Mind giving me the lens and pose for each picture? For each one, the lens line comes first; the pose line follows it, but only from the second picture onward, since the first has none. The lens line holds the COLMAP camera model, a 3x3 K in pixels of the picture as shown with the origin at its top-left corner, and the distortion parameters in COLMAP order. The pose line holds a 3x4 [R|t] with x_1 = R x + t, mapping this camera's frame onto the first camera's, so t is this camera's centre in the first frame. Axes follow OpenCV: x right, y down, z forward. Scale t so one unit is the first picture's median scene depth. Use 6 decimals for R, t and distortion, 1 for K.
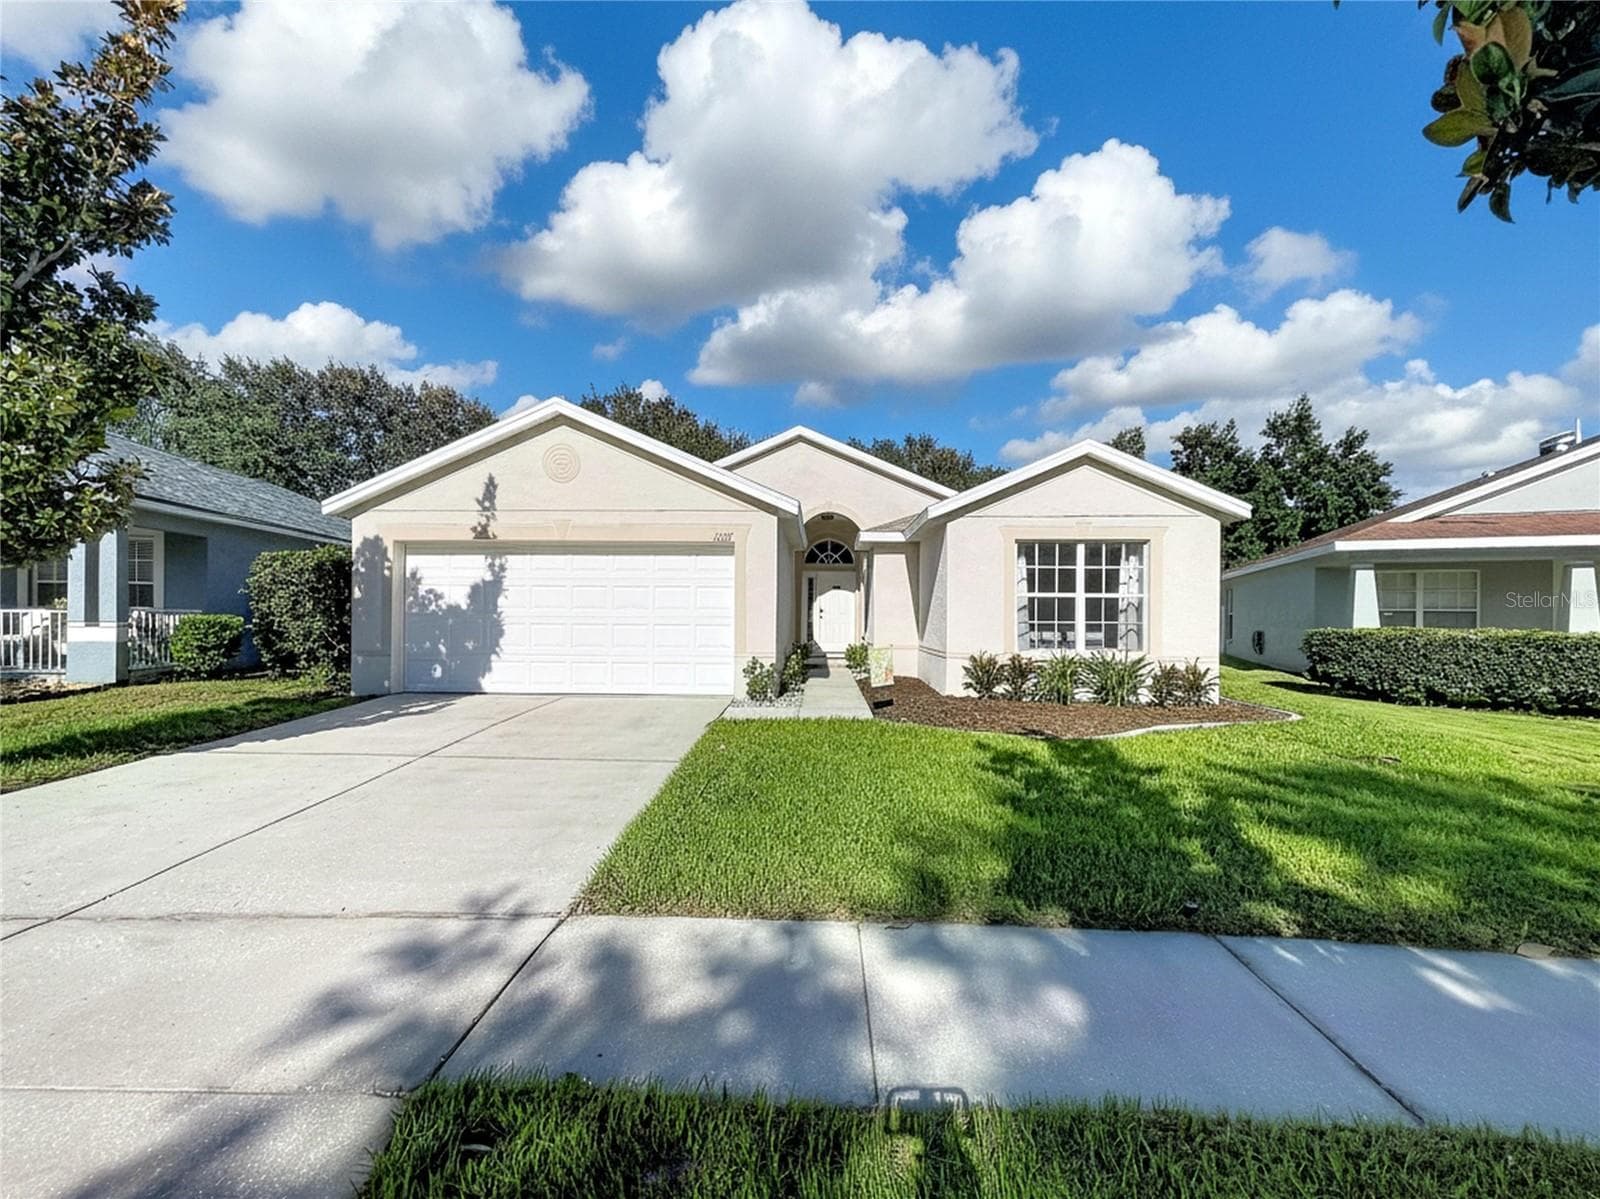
lens RADIAL K [[672.1, 0, 797.9], [0, 672.1, 619.8], [0, 0, 1]] dist [-0.001723, 0.000204]
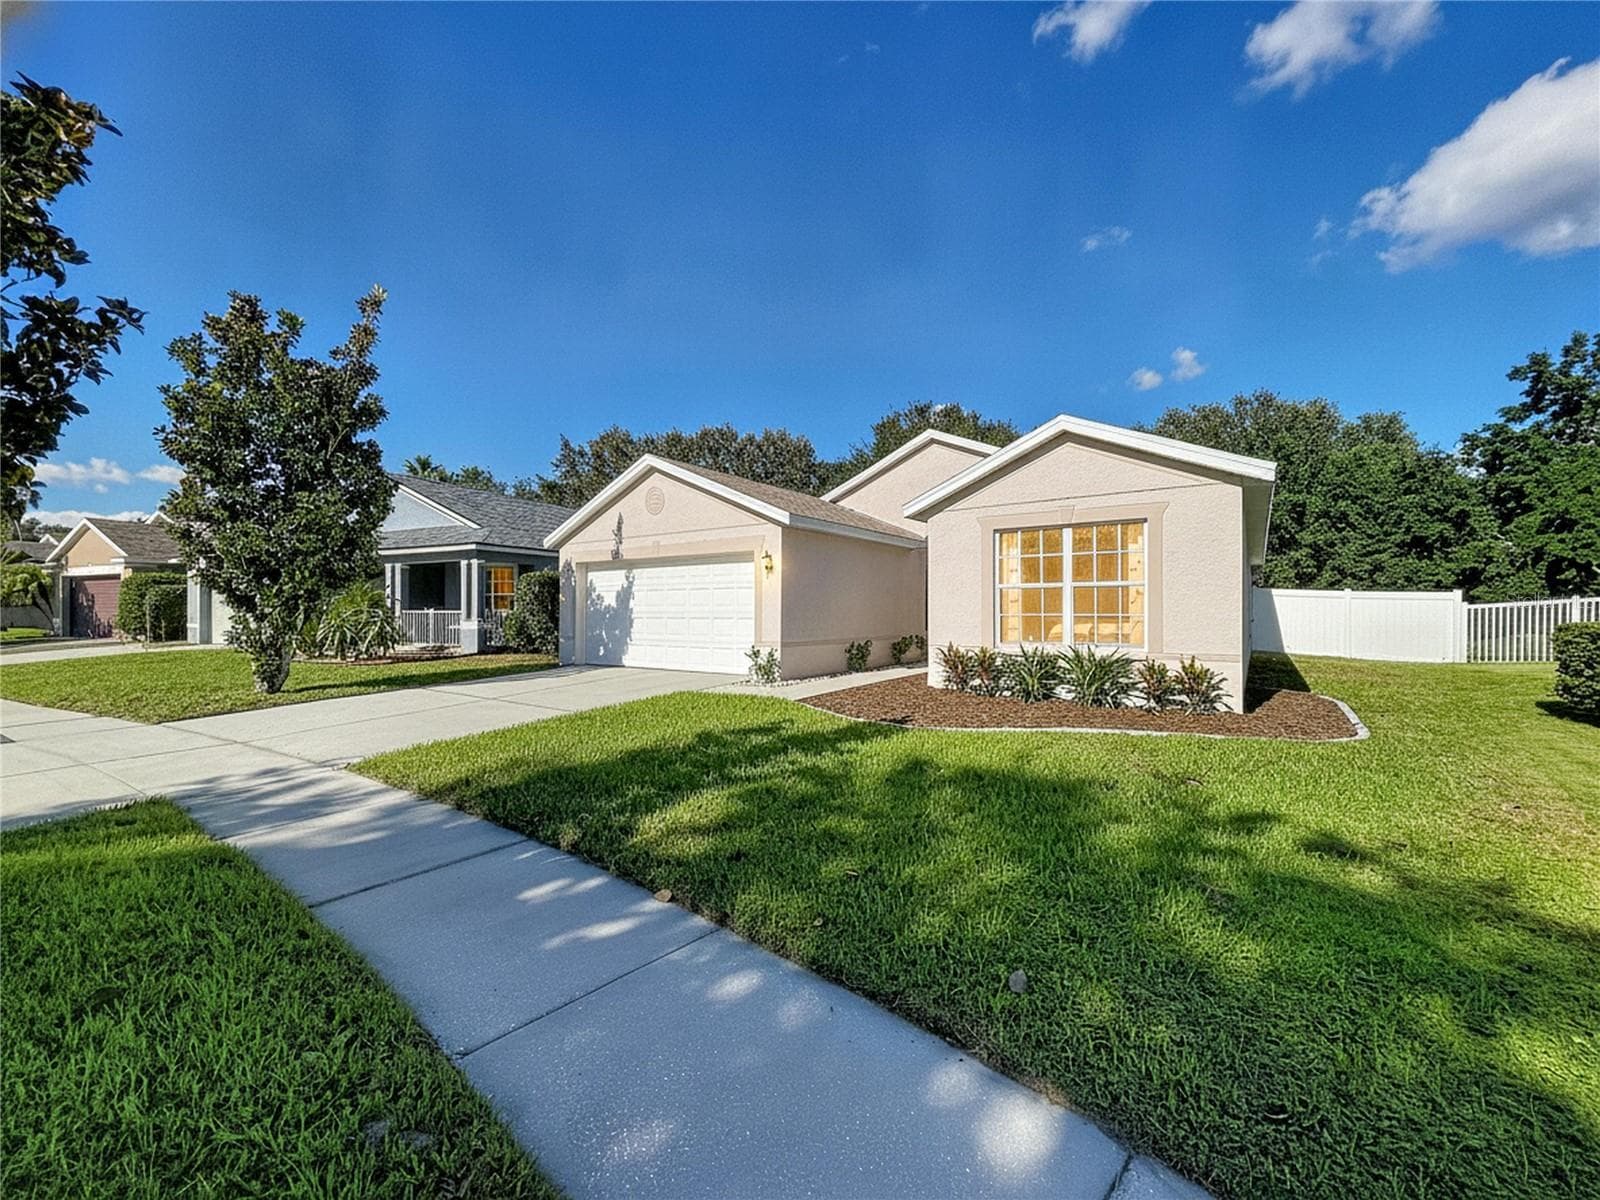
lens RADIAL K [[661.0, 0, 797.6], [0, 661.0, 606.3], [0, 0, 1]] dist [0.000619, 0.000244]
pose [[0.834289, -0.014174, -0.551145, 0.613627], [0.009802, 0.999893, -0.010877, -0.000602], [0.551240, 0.003672, 0.834339, 0.046713]]
